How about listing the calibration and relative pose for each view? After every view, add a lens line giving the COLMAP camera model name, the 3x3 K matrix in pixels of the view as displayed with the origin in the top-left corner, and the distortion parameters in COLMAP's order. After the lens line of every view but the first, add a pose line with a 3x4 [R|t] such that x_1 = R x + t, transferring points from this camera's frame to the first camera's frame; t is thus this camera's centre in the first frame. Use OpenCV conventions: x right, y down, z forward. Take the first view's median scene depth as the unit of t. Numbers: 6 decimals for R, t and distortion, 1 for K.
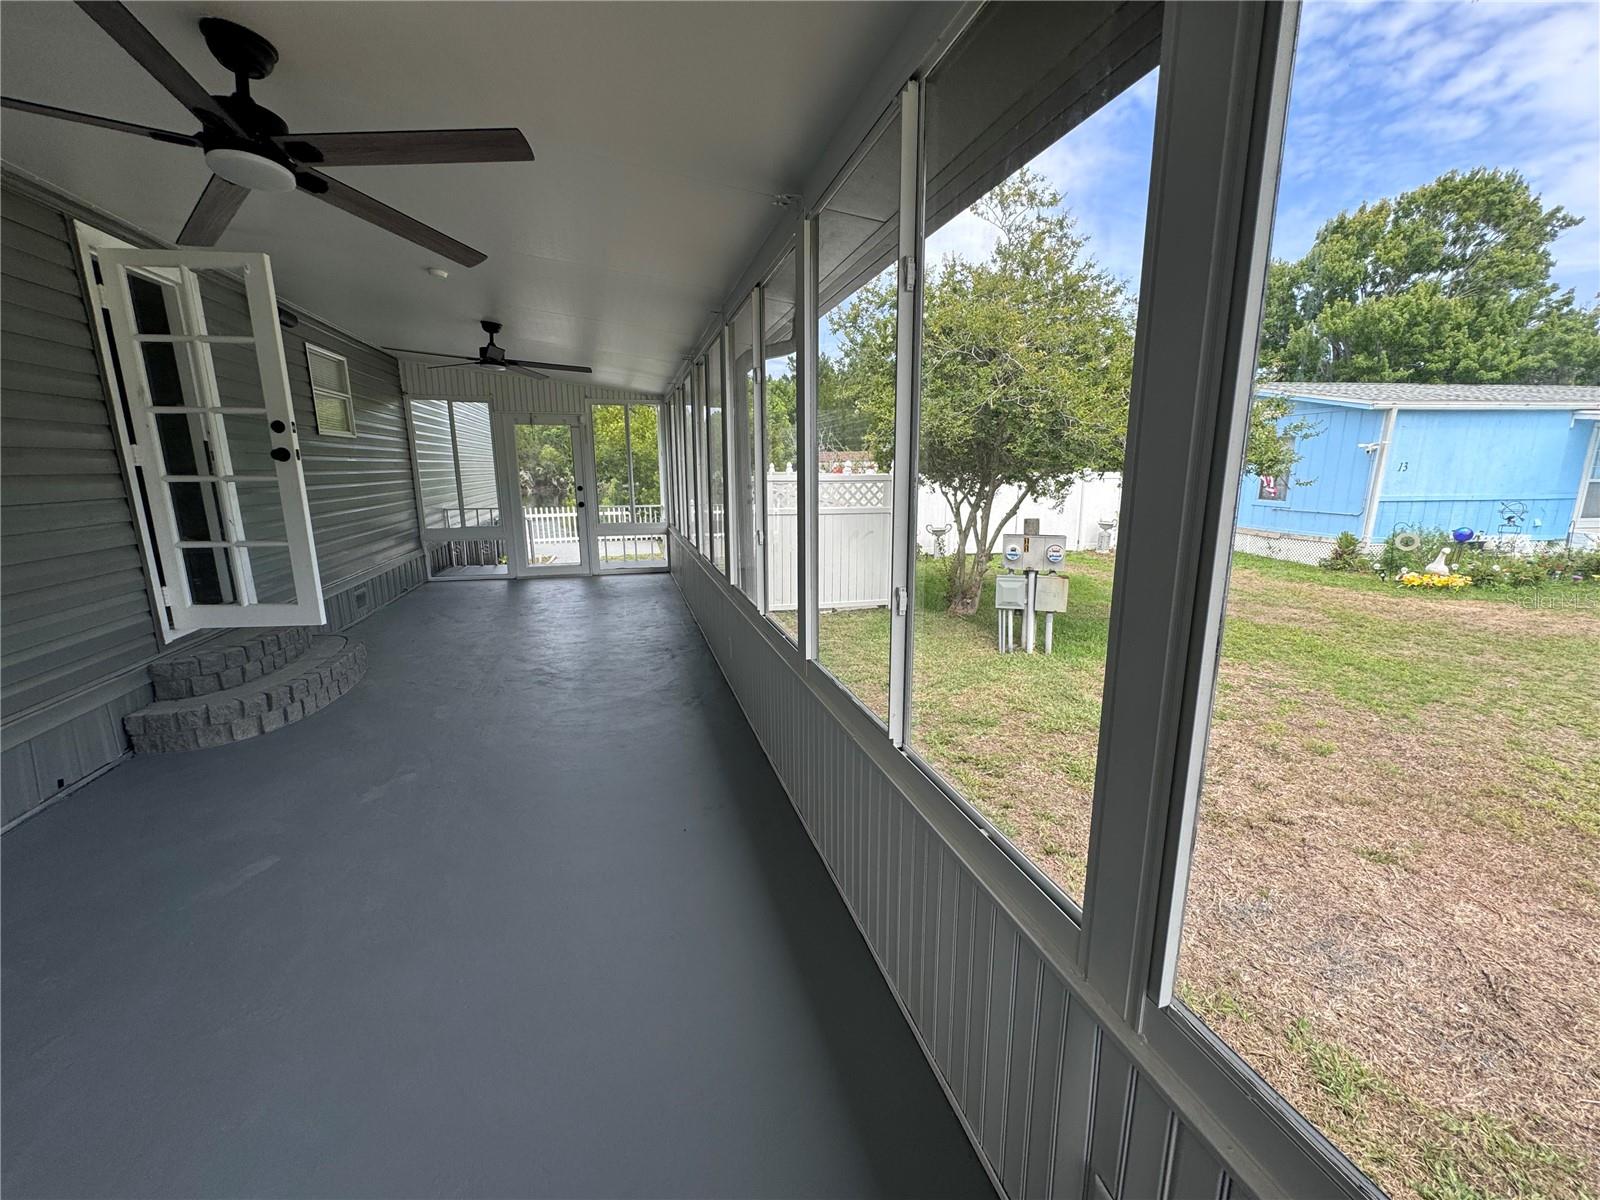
lens RADIAL K [[637.2, 0, 806.0], [0, 637.2, 600.5], [0, 0, 1]] dist [-0.004461, 0.000787]
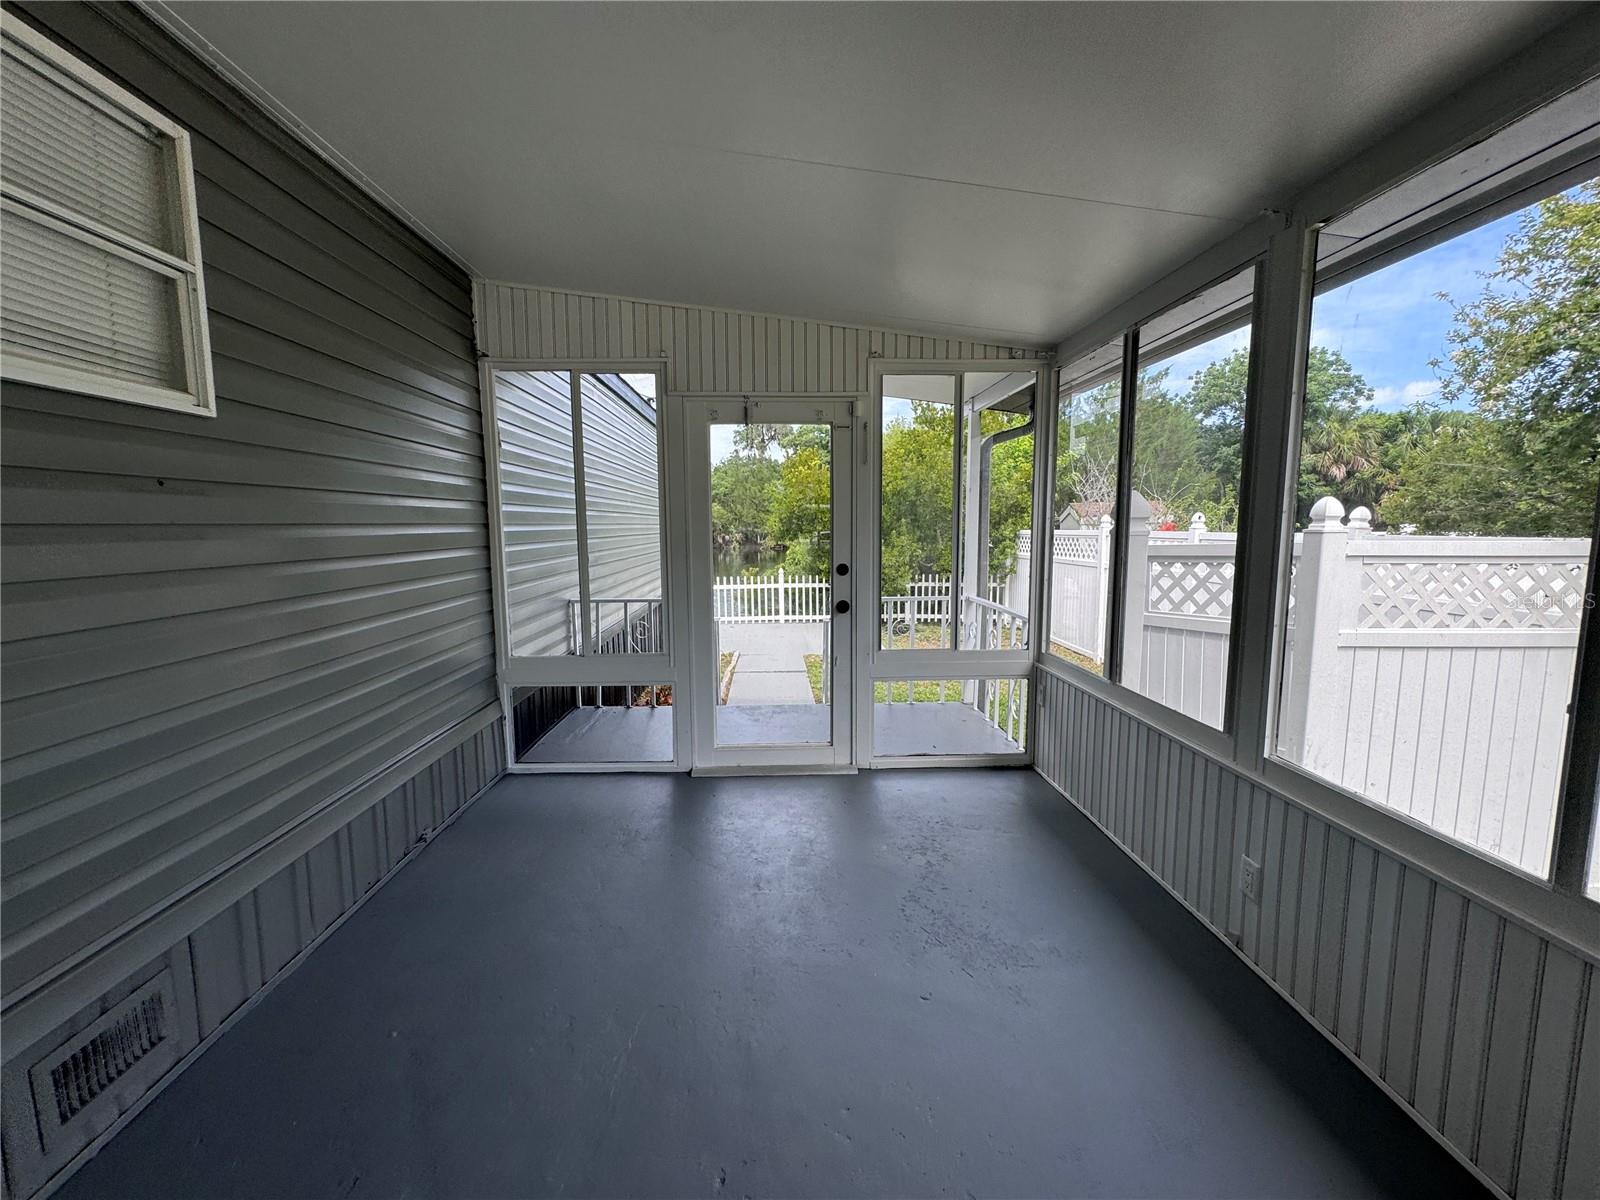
lens RADIAL K [[637.2, 0, 795.6], [0, 637.2, 594.8], [0, 0, 1]] dist [-0.004461, 0.000787]
pose [[0.971121, 0.022038, -0.237566, -0.292072], [-0.044671, 0.994911, -0.090315, -0.123043], [0.234366, 0.098320, 0.967164, 0.599362]]
